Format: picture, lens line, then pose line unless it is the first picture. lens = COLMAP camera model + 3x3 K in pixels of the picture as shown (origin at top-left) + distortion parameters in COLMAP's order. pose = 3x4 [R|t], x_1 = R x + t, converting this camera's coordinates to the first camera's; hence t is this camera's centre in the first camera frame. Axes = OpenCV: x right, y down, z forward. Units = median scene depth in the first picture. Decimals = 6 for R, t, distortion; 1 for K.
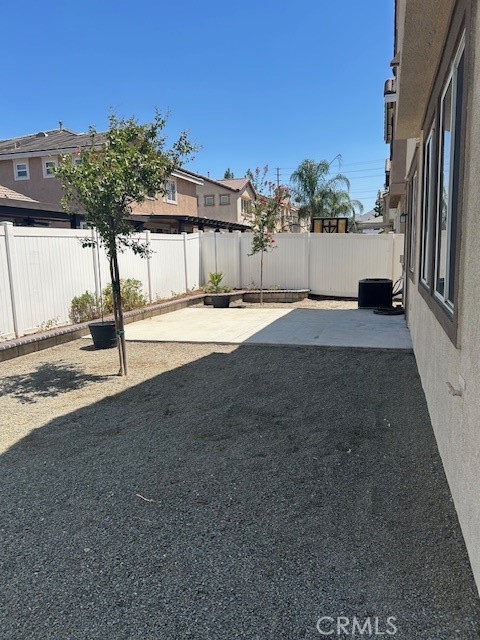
lens RADIAL K [[483.8, 0, 239.4], [0, 483.8, 322.6], [0, 0, 1]] dist [0.013014, -0.000522]
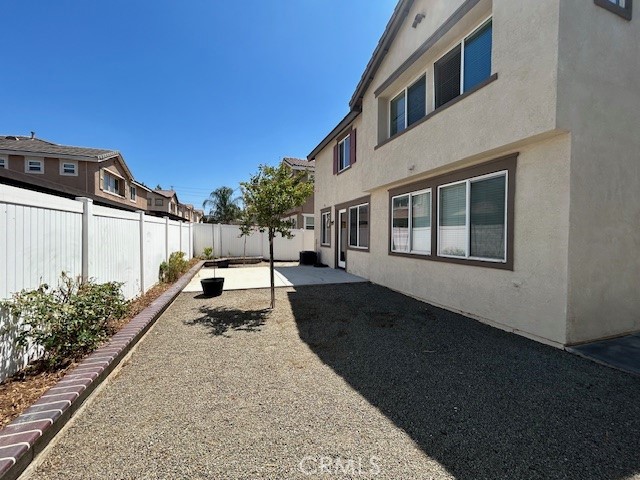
lens RADIAL K [[259.1, 0, 320.1], [0, 259.1, 238.1], [0, 0, 1]] dist [0.000042, 0.000527]
pose [[0.806984, 0.022923, 0.590128, -0.645285], [0.060599, 0.990758, -0.121353, -0.011566], [-0.587456, 0.133691, 0.798137, 0.161375]]
